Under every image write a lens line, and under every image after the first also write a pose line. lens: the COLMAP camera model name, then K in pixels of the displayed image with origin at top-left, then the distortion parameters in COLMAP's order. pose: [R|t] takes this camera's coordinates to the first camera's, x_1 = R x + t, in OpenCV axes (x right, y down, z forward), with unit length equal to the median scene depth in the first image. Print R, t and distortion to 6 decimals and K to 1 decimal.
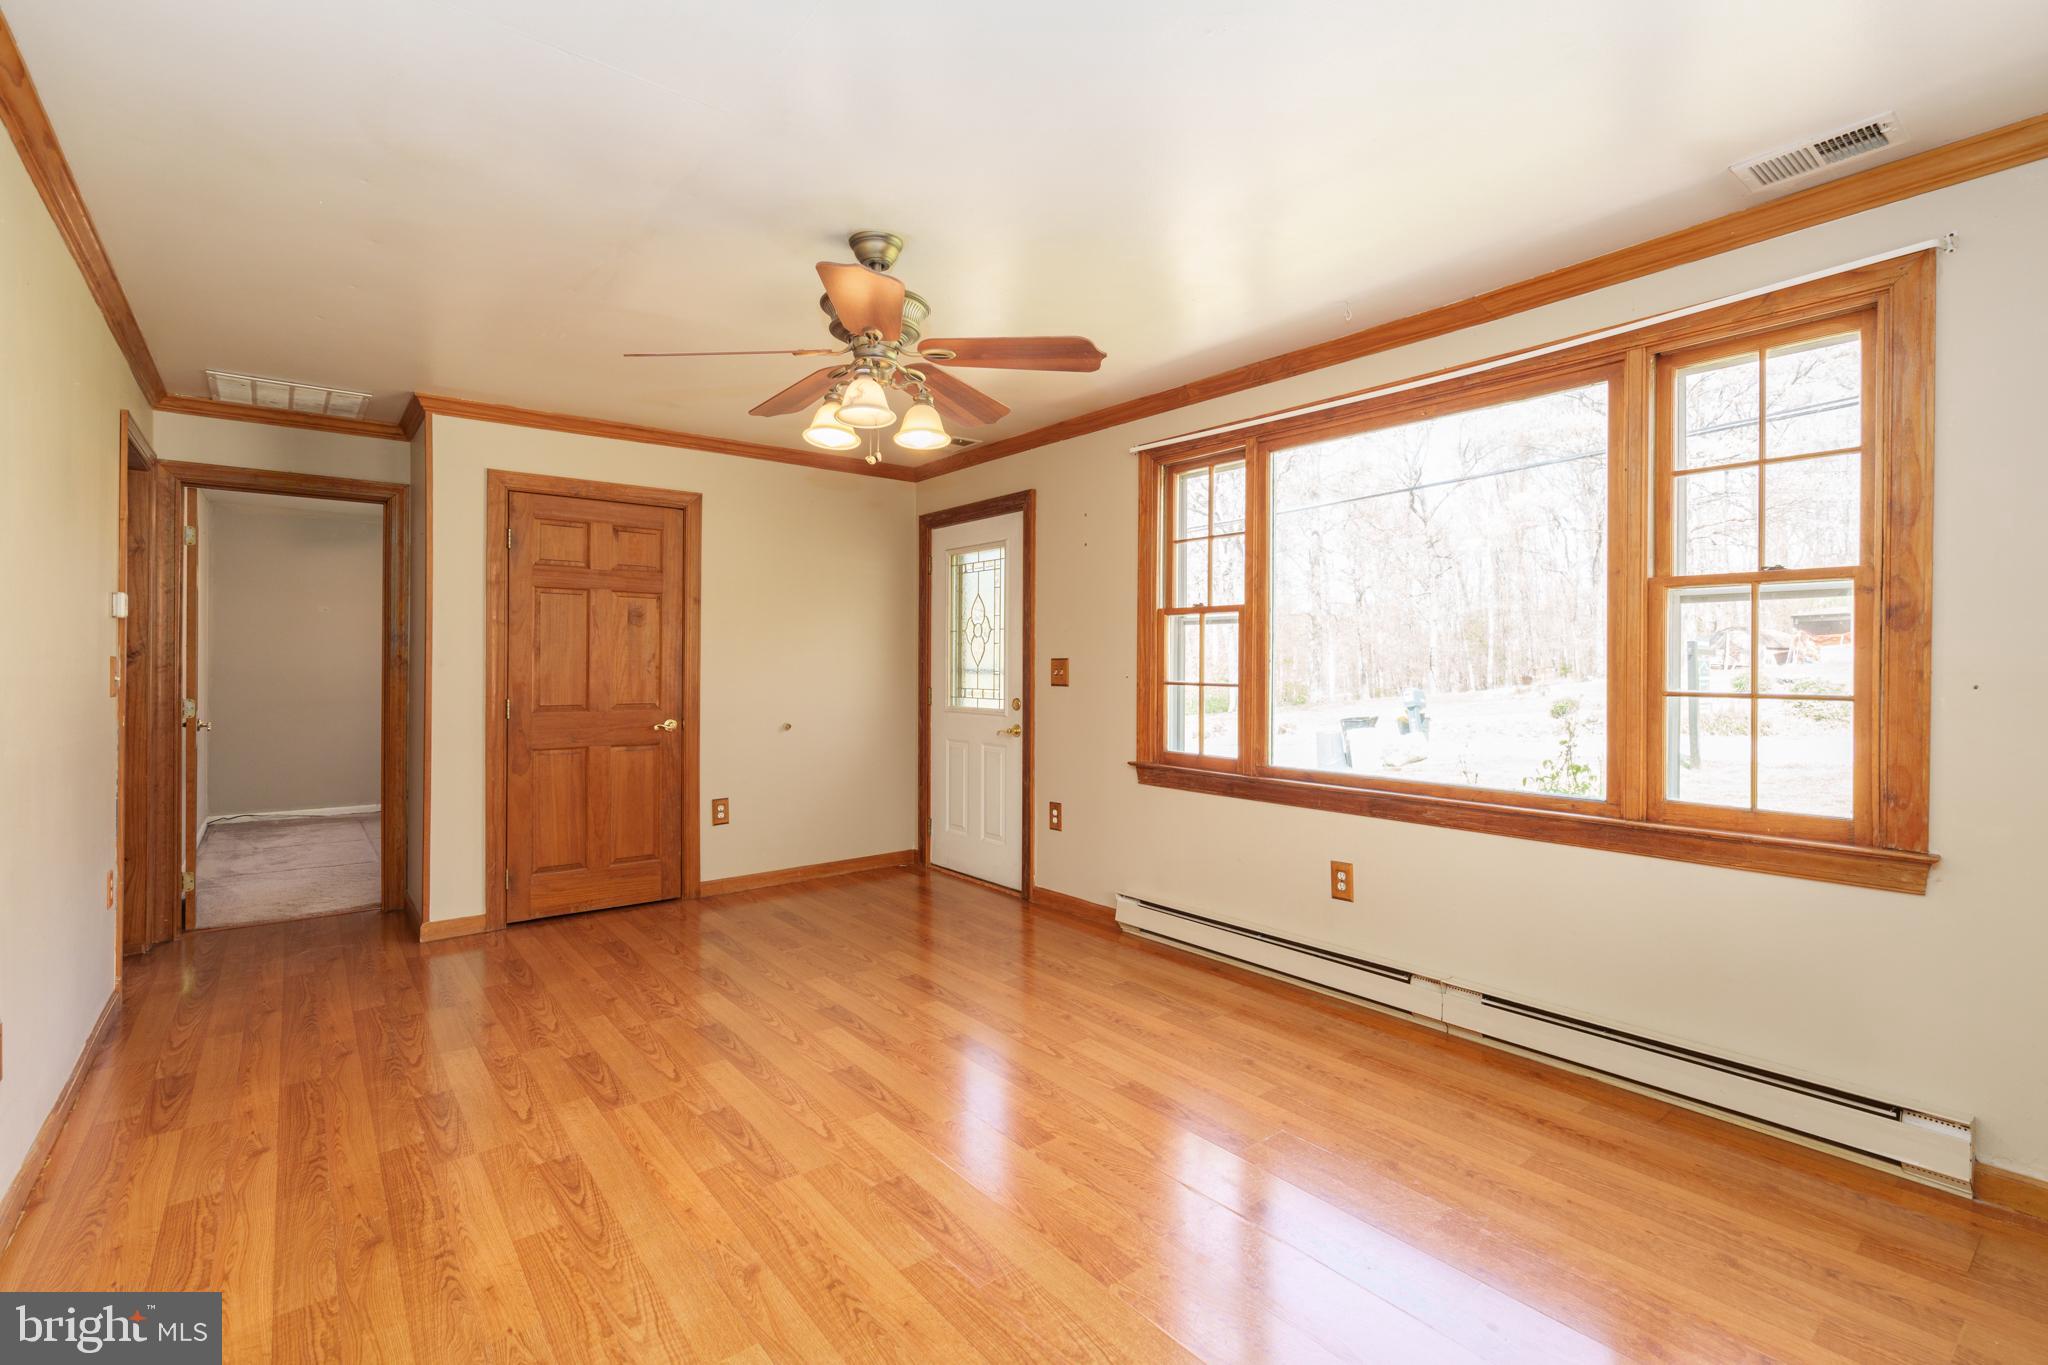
lens RADIAL K [[937.1, 0, 1017.7], [0, 937.1, 668.5], [0, 0, 1]] dist [-0.005895, -0.000189]
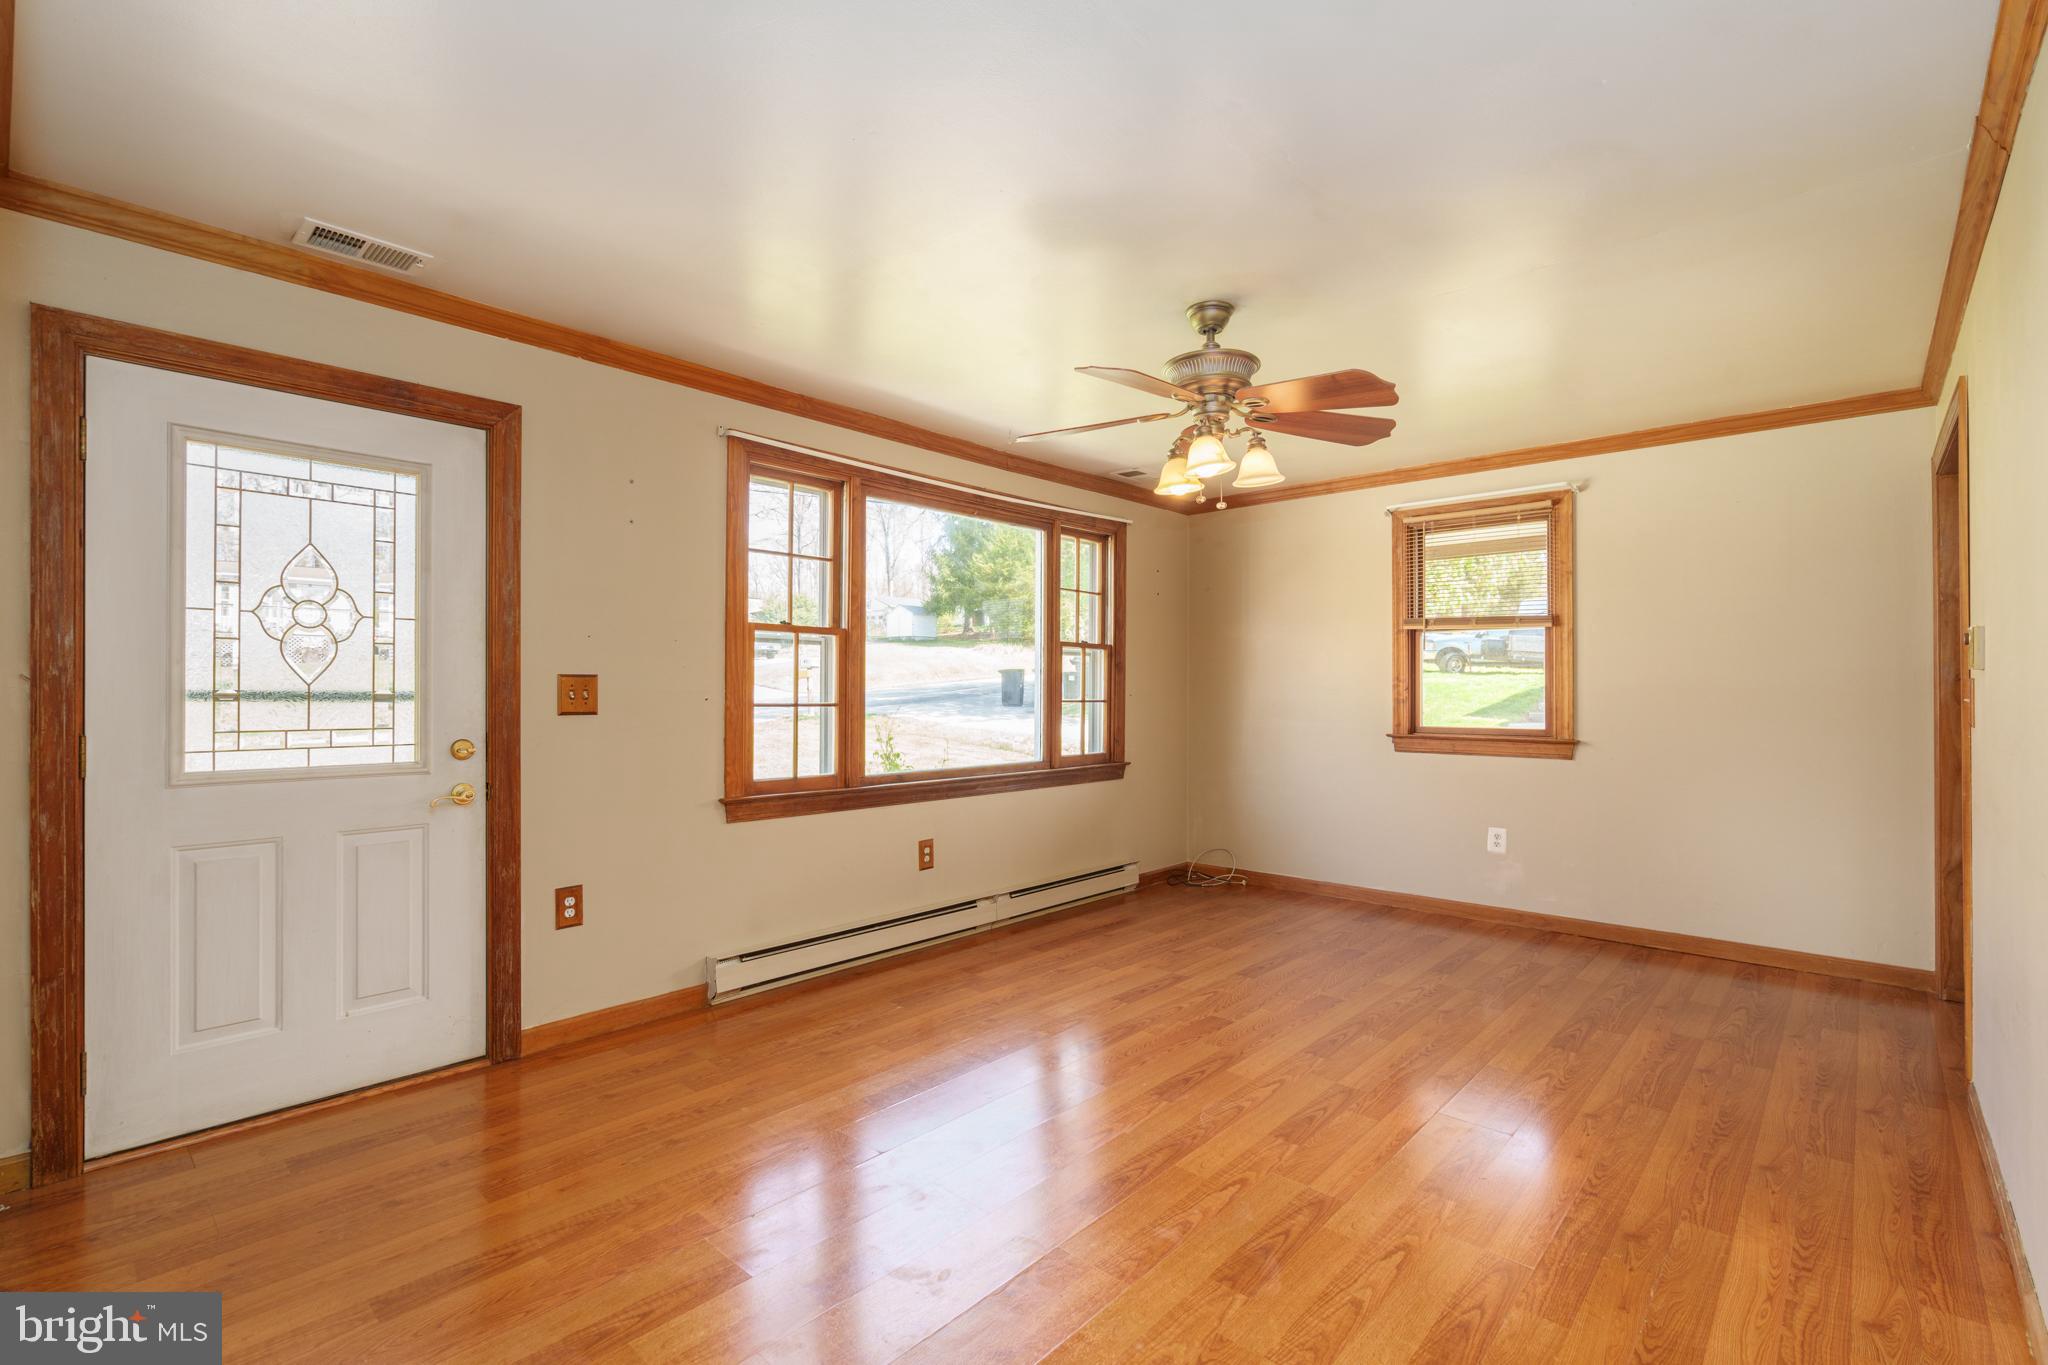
lens RADIAL K [[937.1, 0, 1026.2], [0, 937.1, 691.8], [0, 0, 1]] dist [-0.005895, -0.000189]
pose [[-0.176651, -0.005379, 0.984259, -0.946213], [-0.000214, 0.999985, 0.005426, -0.002926], [-0.984274, 0.000748, -0.176649, 1.097895]]
